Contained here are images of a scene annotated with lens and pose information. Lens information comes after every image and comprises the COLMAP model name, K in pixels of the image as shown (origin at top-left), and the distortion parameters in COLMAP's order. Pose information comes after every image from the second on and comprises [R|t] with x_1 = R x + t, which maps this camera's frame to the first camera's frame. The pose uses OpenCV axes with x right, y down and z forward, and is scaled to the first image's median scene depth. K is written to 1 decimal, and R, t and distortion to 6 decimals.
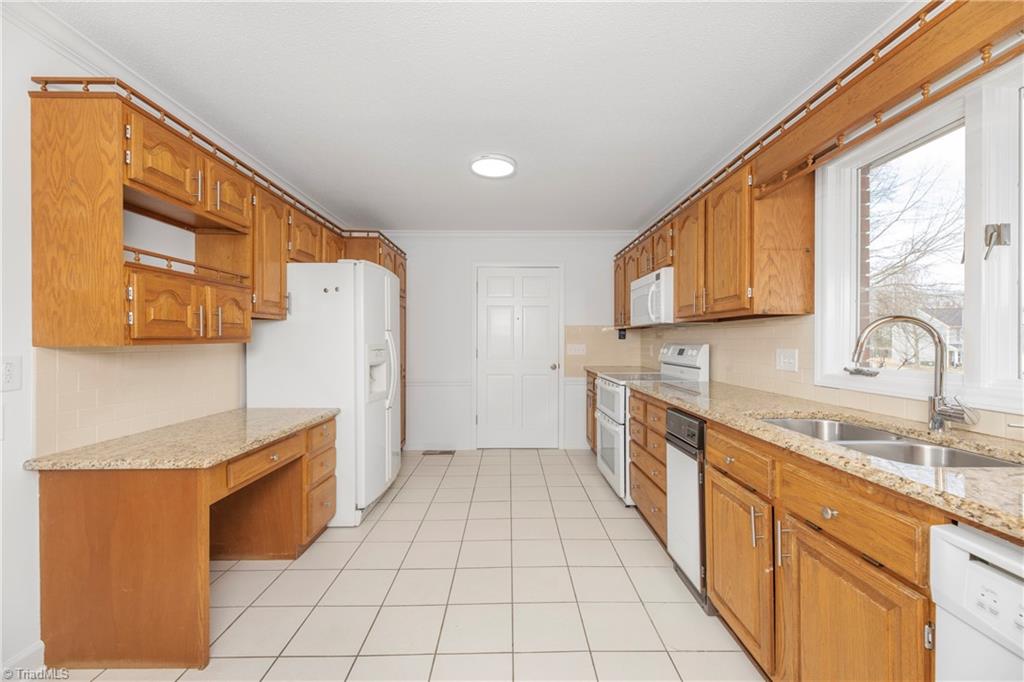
lens RADIAL K [[414.8, 0, 516.9], [0, 414.8, 338.7], [0, 0, 1]] dist [0.001856, 0.000243]
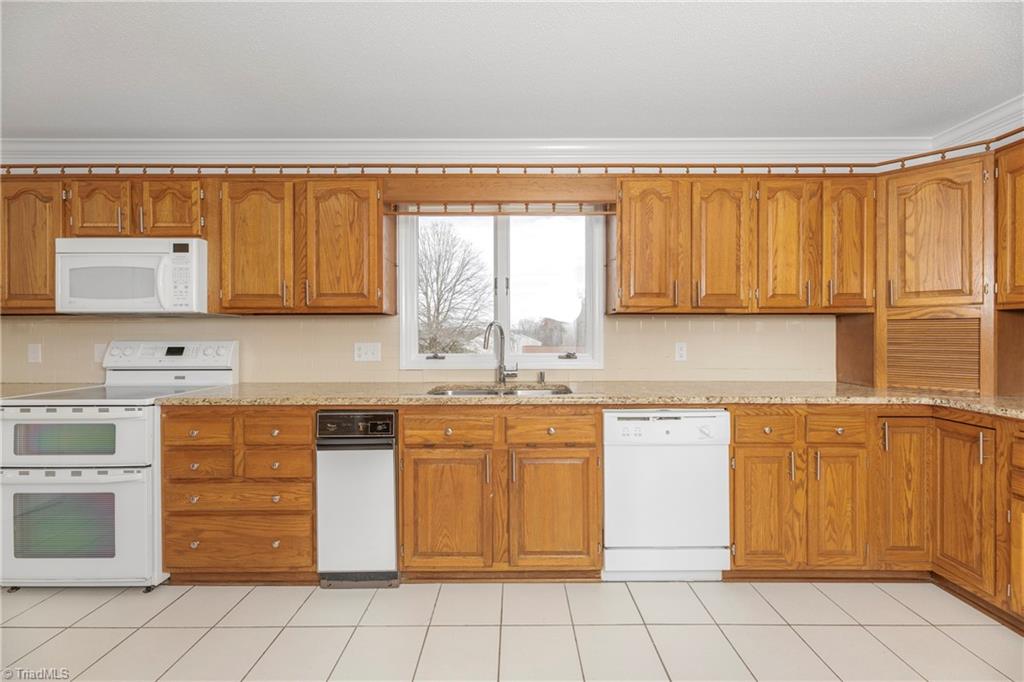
lens RADIAL K [[414.8, 0, 516.9], [0, 414.8, 338.7], [0, 0, 1]] dist [0.001856, 0.000243]
pose [[0.012703, -0.005611, 0.999904, -0.461271], [-0.003829, 0.999977, 0.005660, 0.003438], [-0.999912, -0.003900, 0.012681, 0.491112]]
